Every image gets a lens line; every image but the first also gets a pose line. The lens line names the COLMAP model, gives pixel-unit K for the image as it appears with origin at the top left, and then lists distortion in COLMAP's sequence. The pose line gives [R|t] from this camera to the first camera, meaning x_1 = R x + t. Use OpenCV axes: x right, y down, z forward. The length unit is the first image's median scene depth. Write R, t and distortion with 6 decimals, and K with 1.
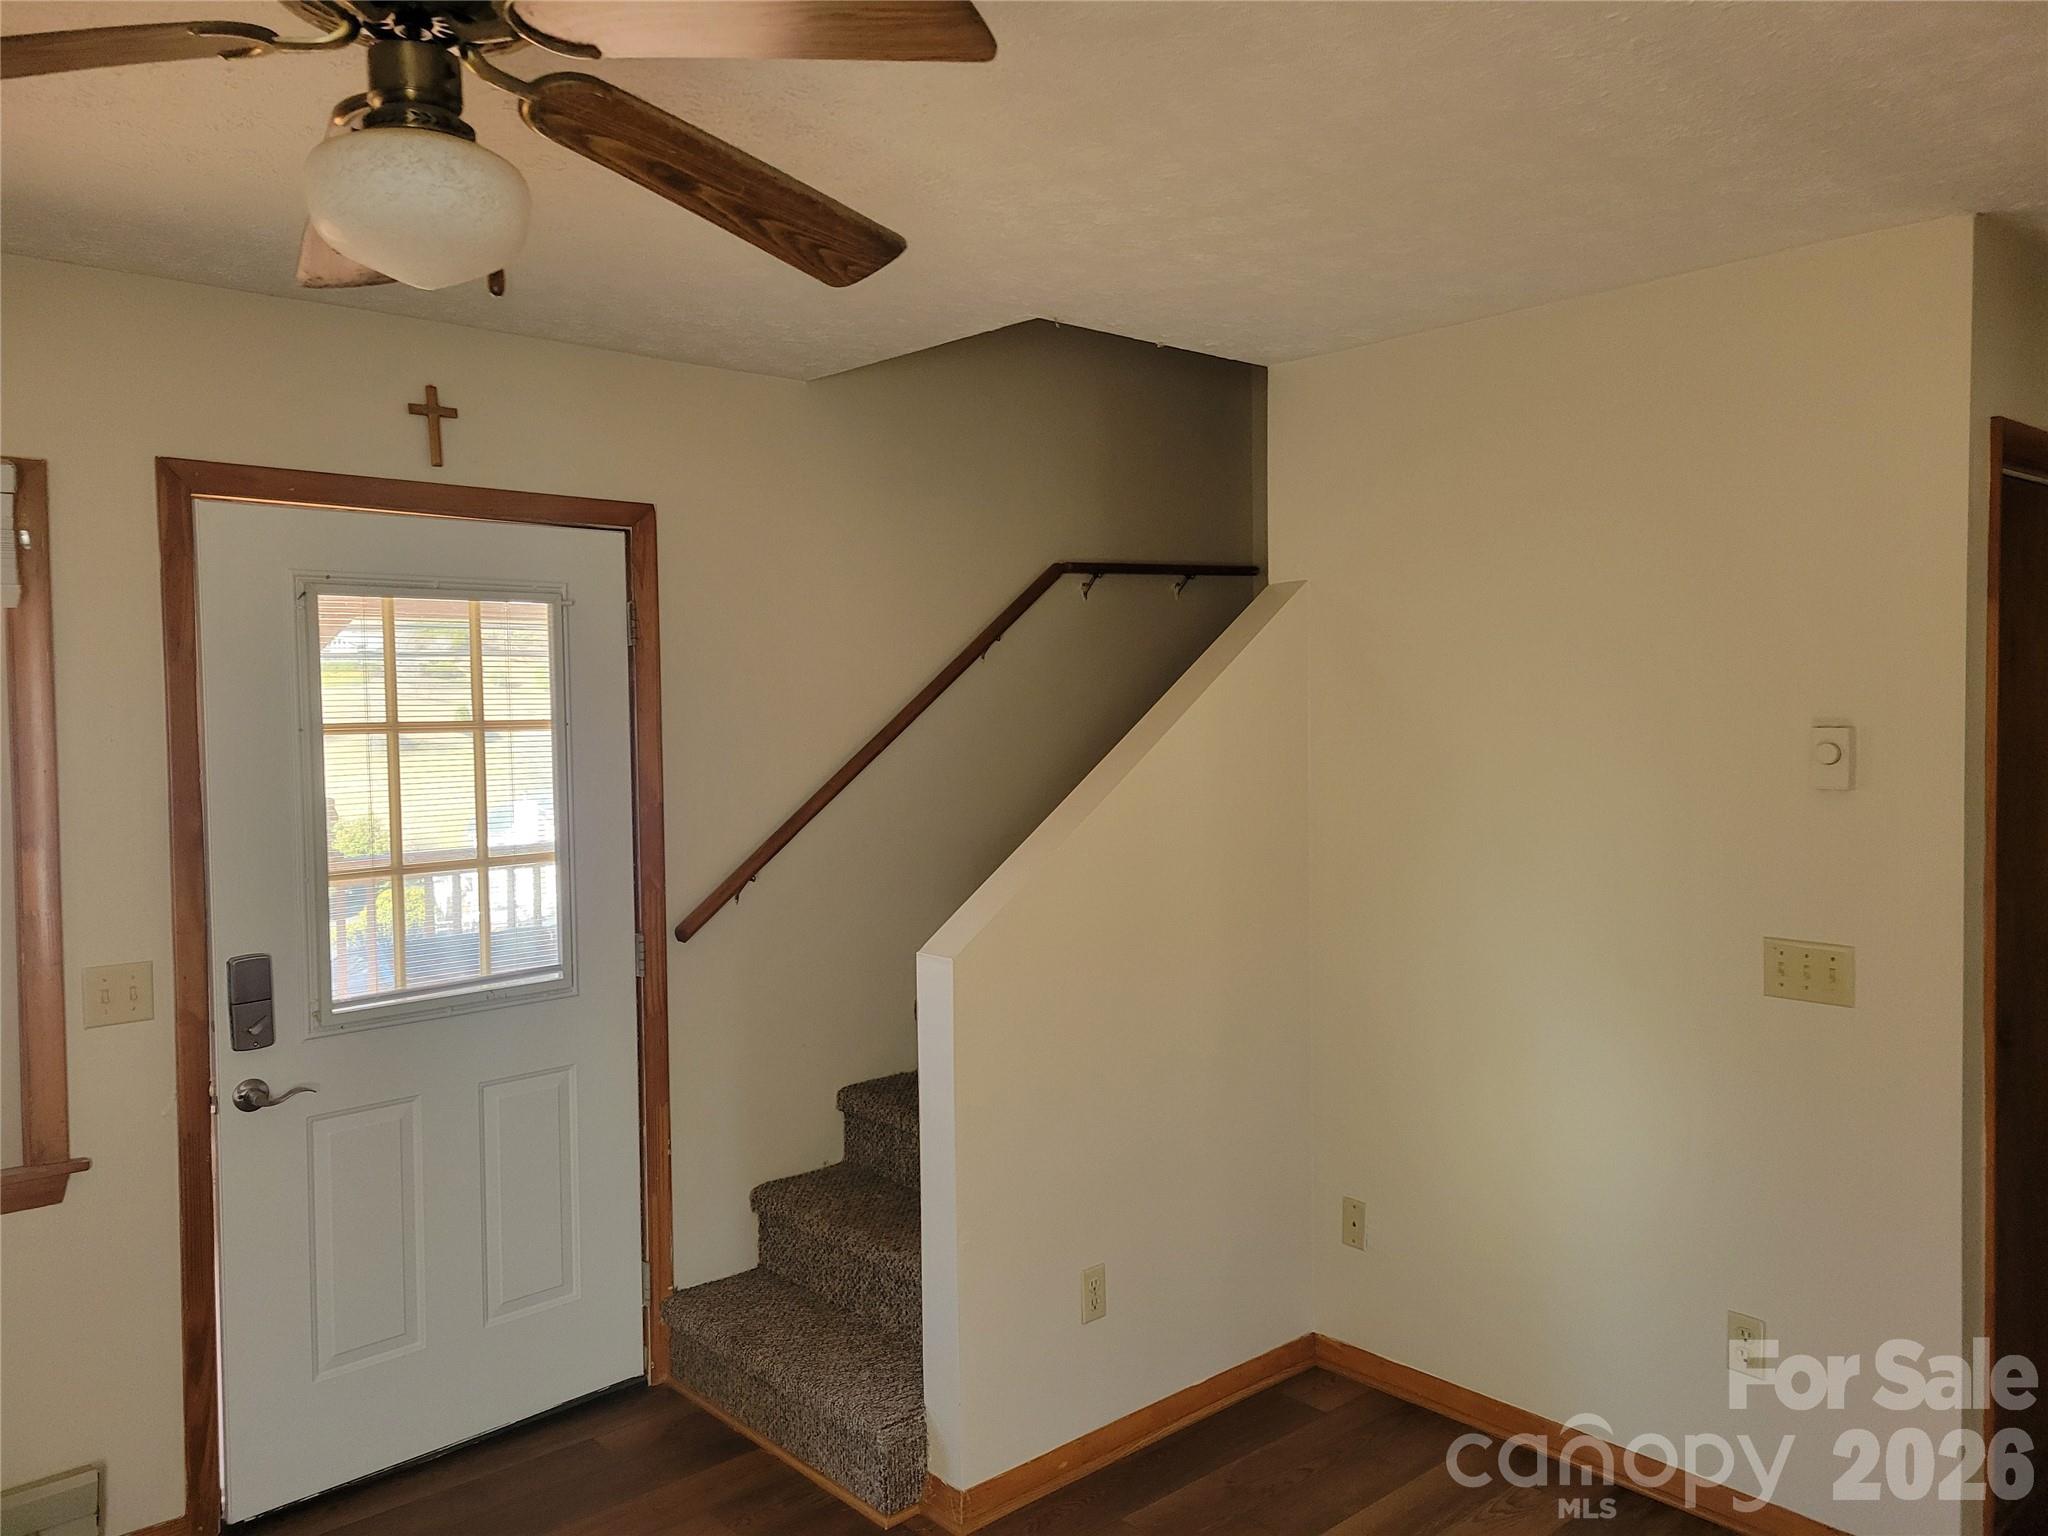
lens RADIAL K [[1508.8, 0, 1031.0], [0, 1508.8, 748.7], [0, 0, 1]] dist [0.027059, 0.003549]
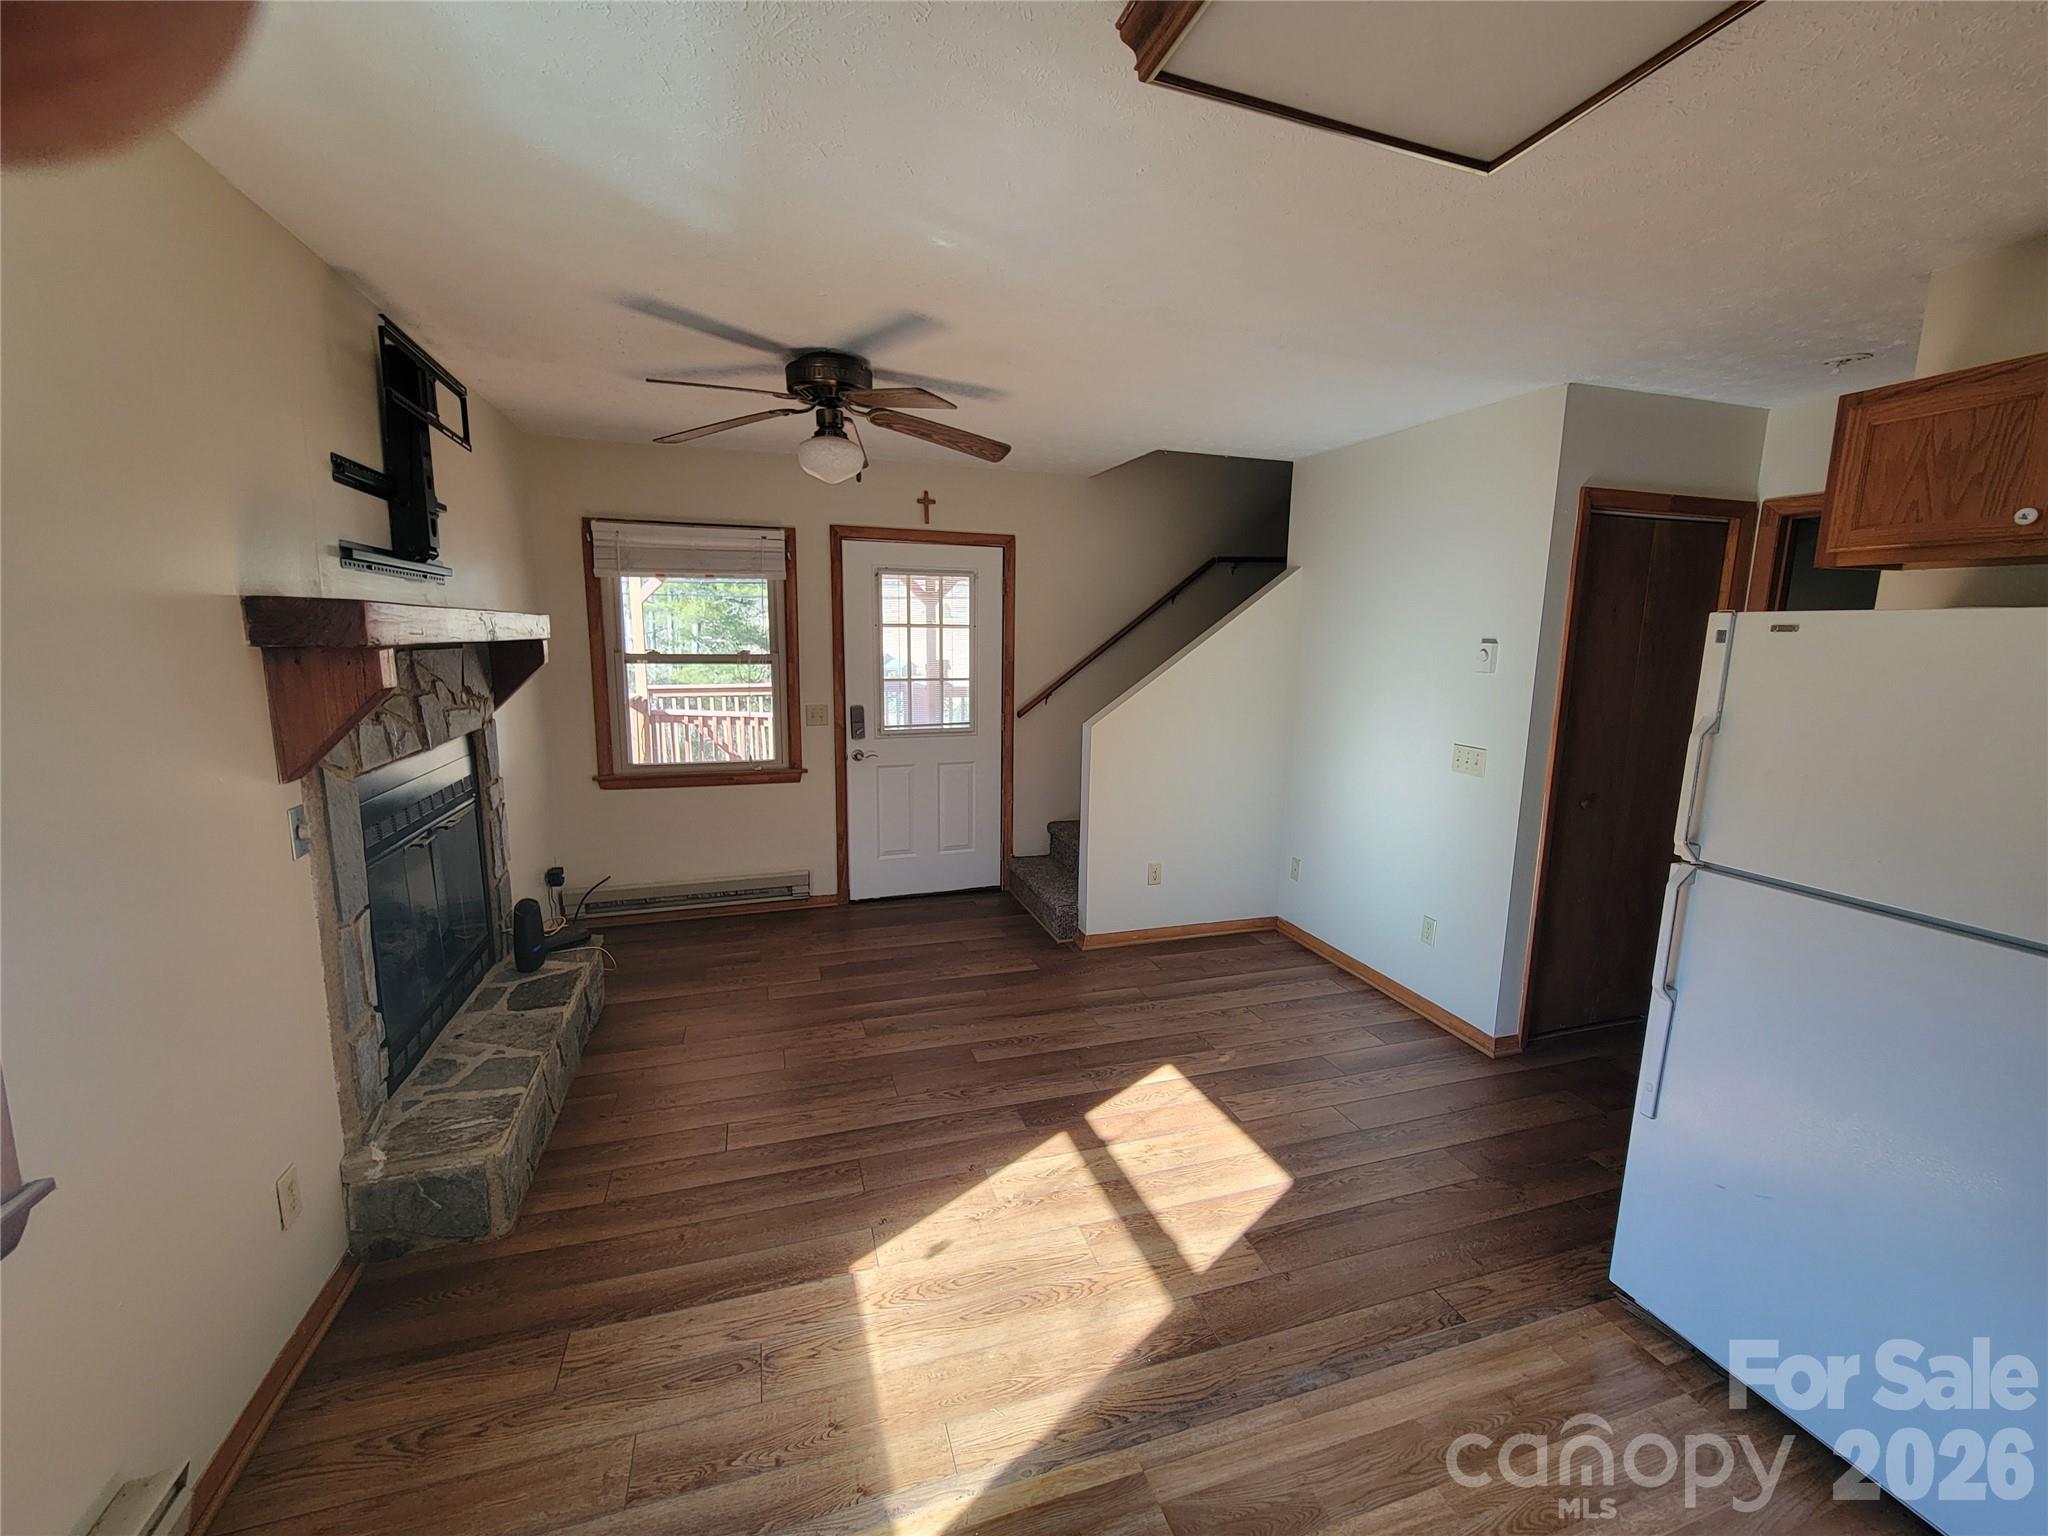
lens RADIAL K [[833.4, 0, 1032.8], [0, 833.4, 759.4], [0, 0, 1]] dist [0.003493, -0.003332]
pose [[0.912702, 0.091513, -0.398246, 0.376484], [-0.040623, 0.990092, 0.134412, 0.013036], [0.406601, -0.106500, 0.907377, -0.256327]]
